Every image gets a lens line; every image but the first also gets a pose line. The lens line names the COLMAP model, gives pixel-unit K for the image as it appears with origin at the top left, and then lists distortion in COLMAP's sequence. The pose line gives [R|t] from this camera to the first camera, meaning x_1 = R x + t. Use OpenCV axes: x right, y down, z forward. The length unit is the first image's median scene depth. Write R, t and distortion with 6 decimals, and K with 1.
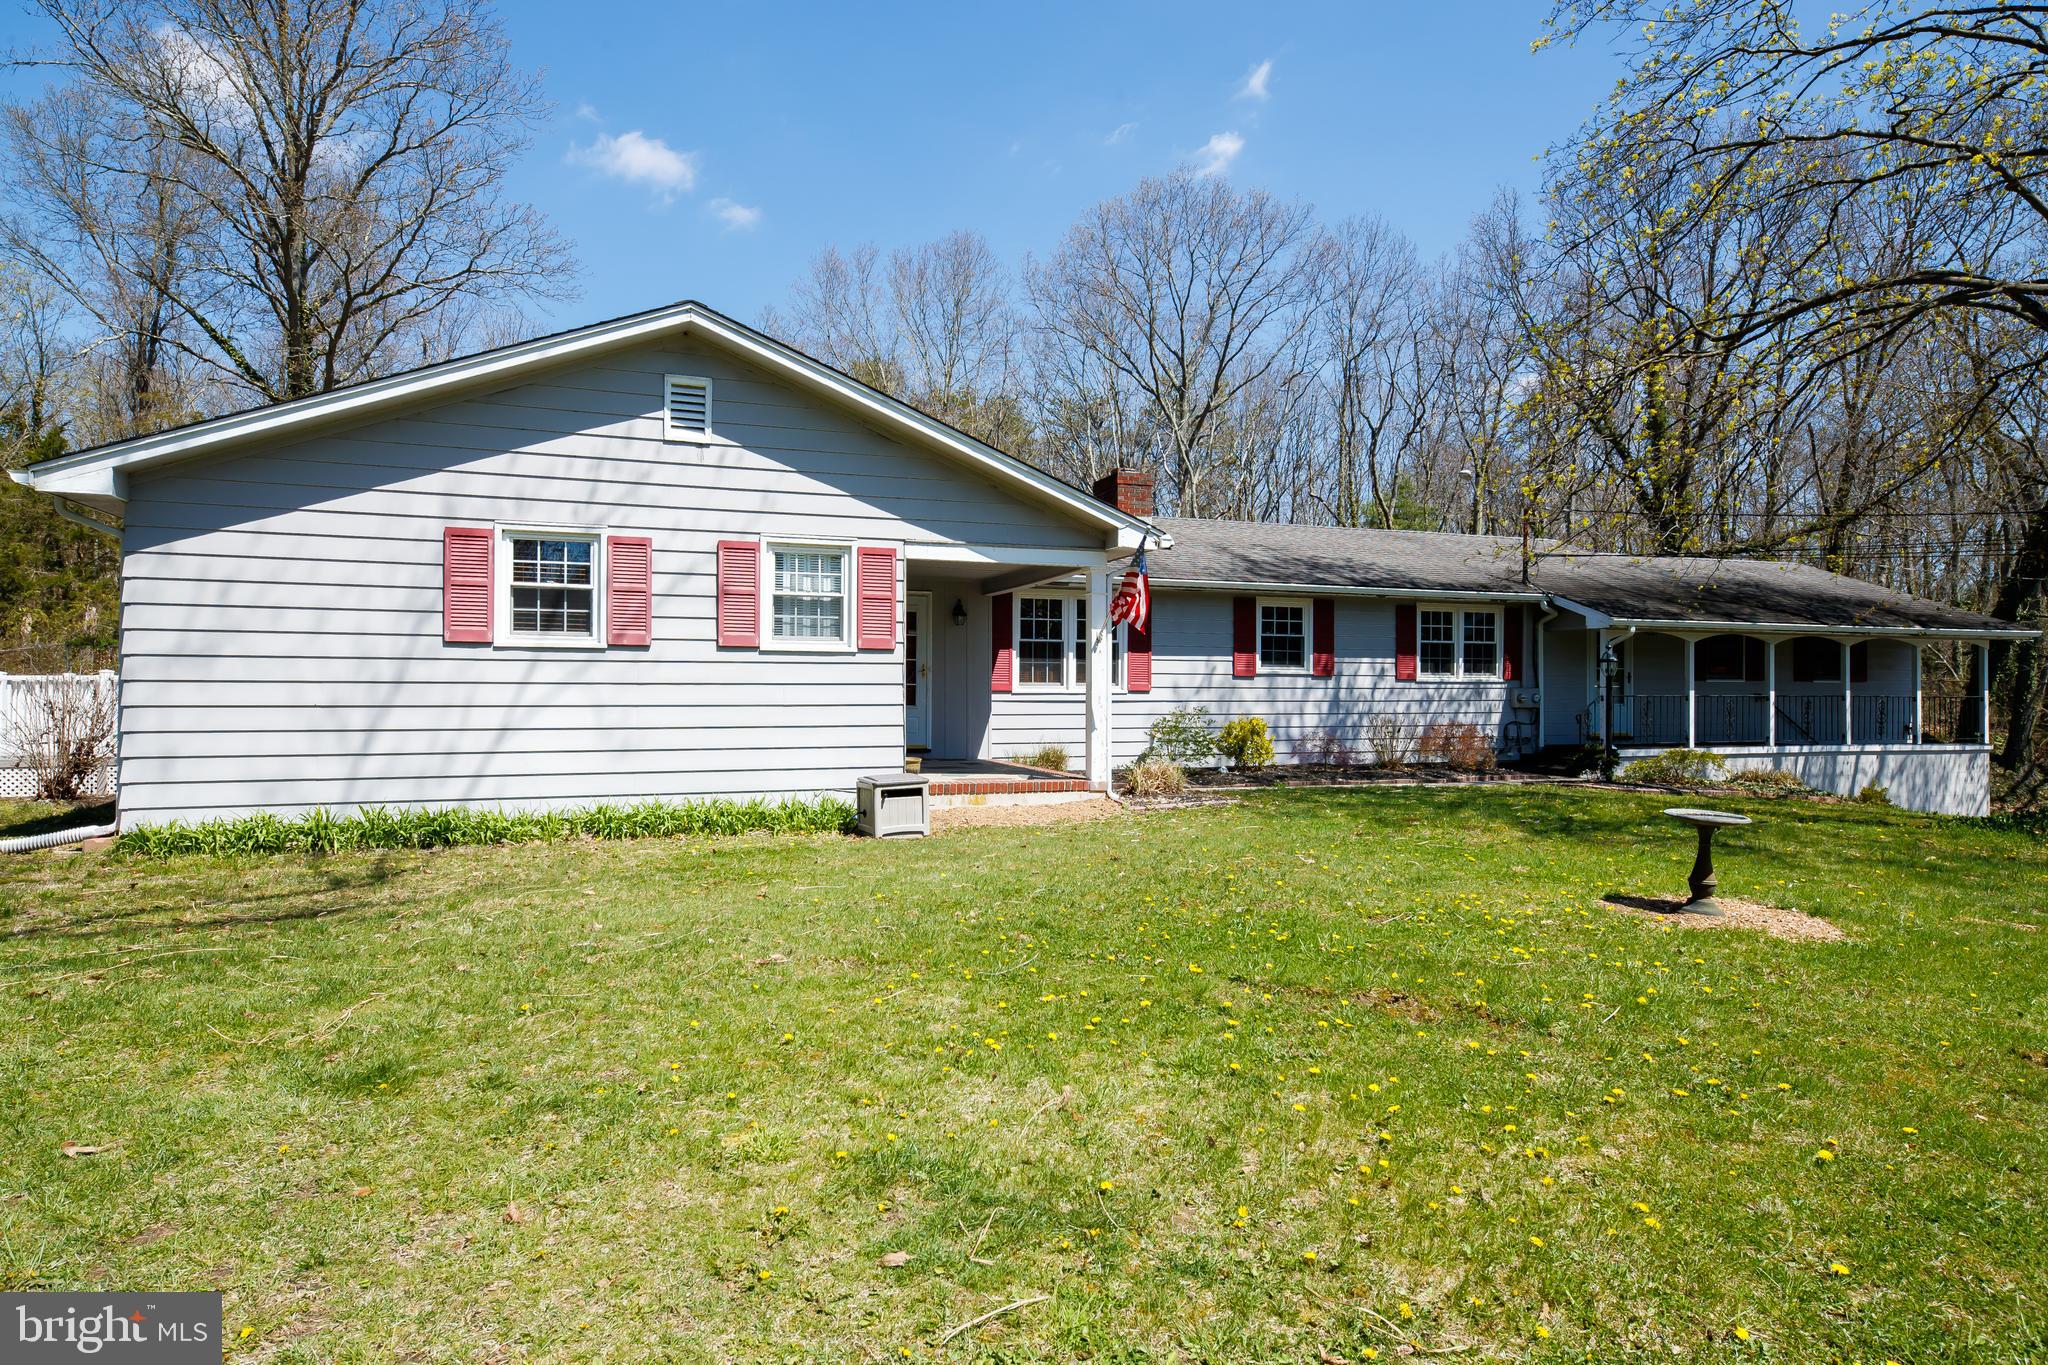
lens RADIAL K [[1167.5, 0, 1024.9], [0, 1167.5, 692.9], [0, 0, 1]] dist [0.002301, -0.000346]
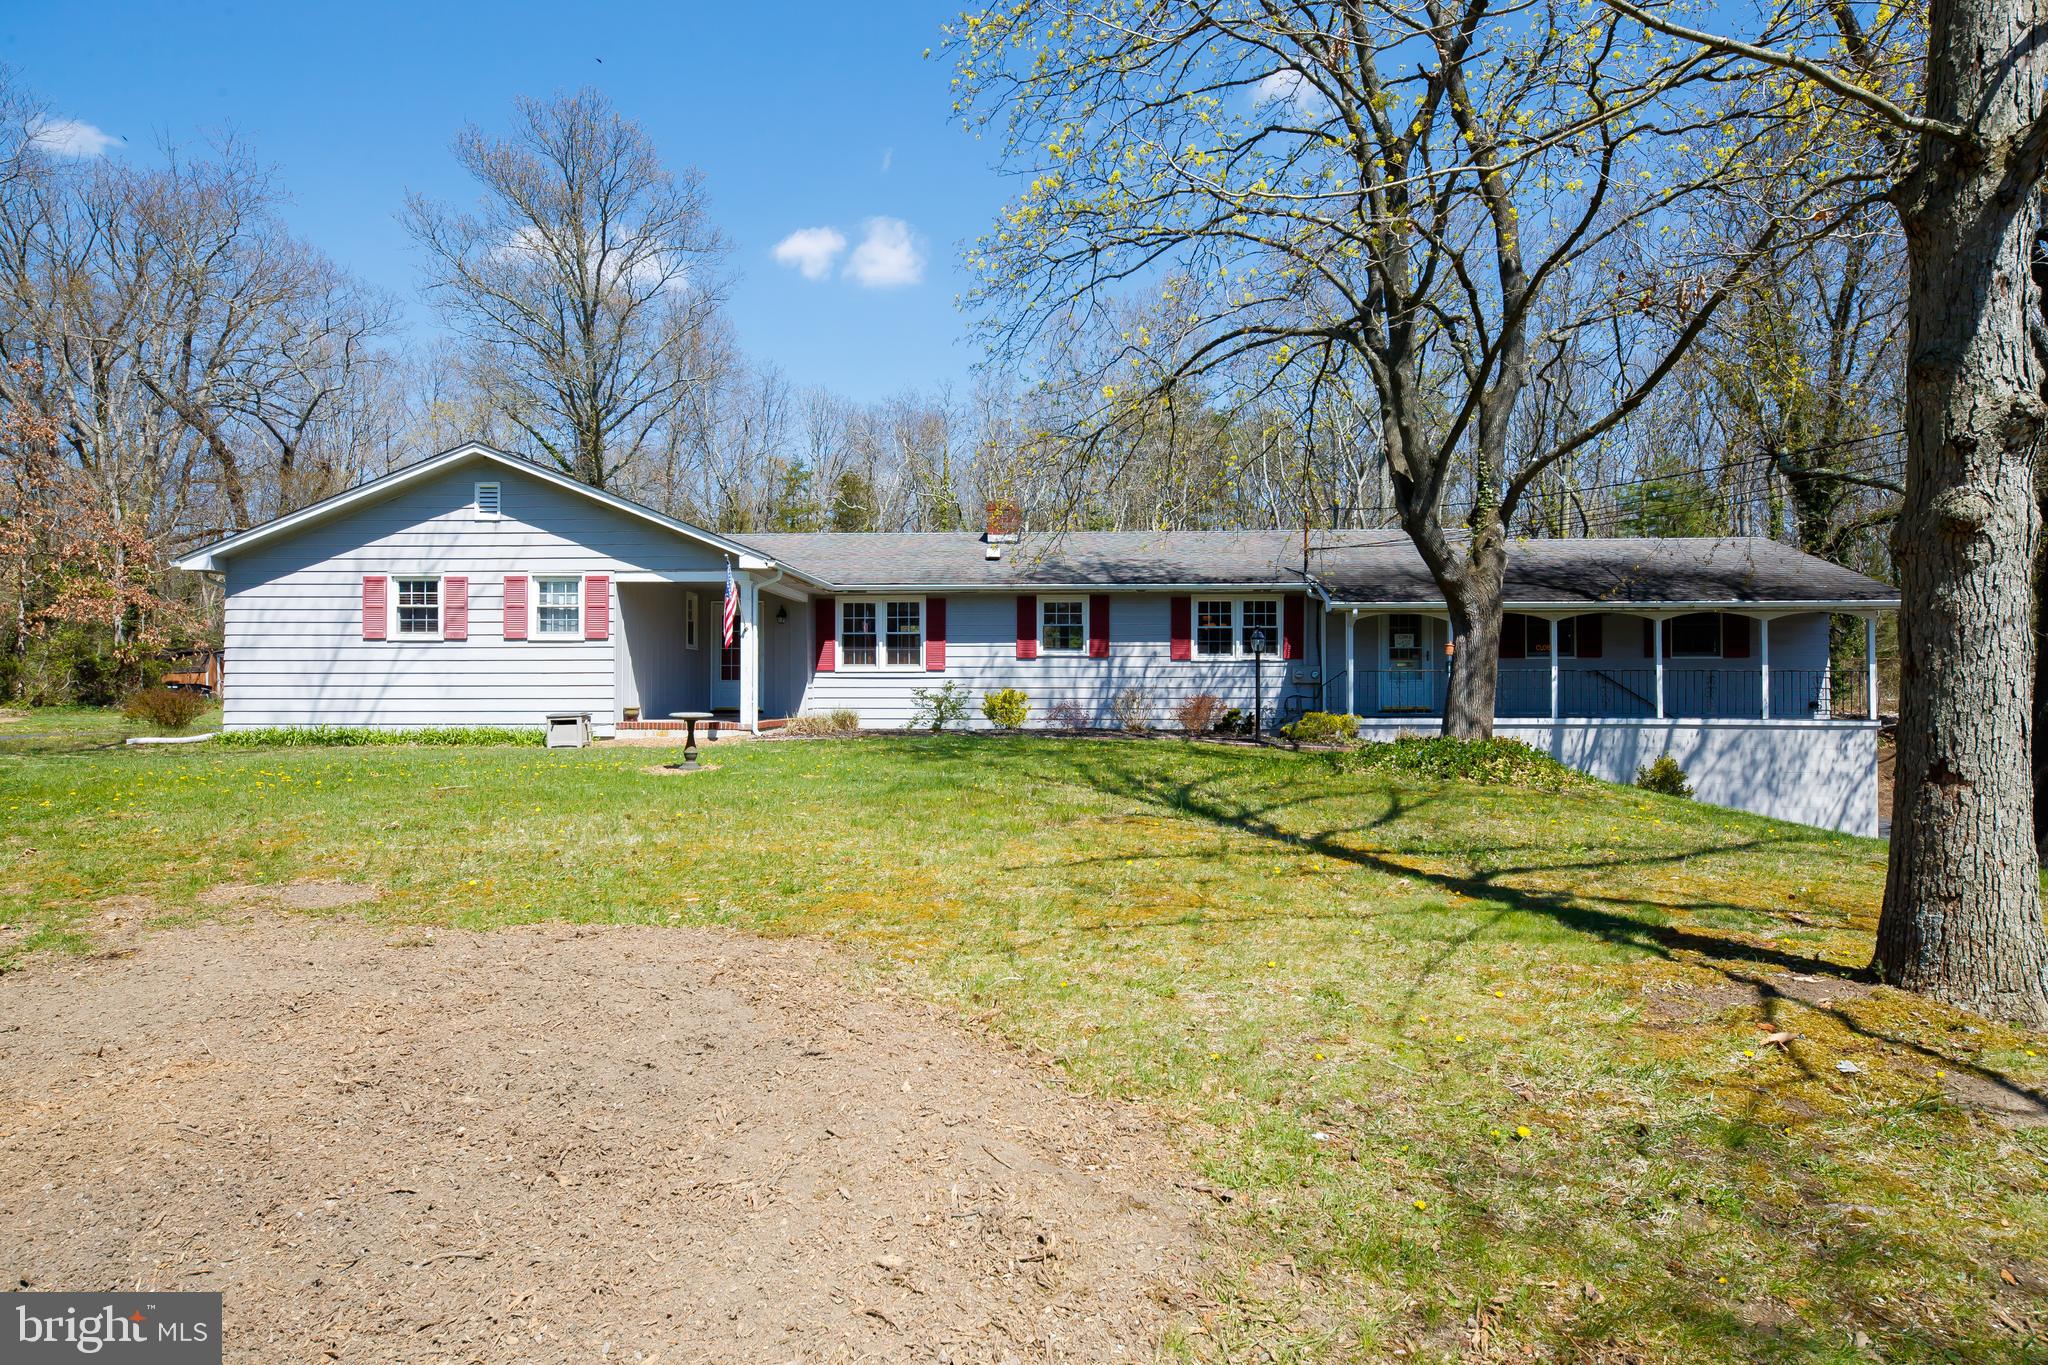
lens RADIAL K [[1167.5, 0, 1021.8], [0, 1167.5, 675.5], [0, 0, 1]] dist [0.002301, -0.000346]
pose [[0.920945, -0.010675, -0.389546, 0.704662], [0.001748, 0.999728, -0.023264, 0.035332], [0.389688, 0.020744, 0.920713, -0.173539]]
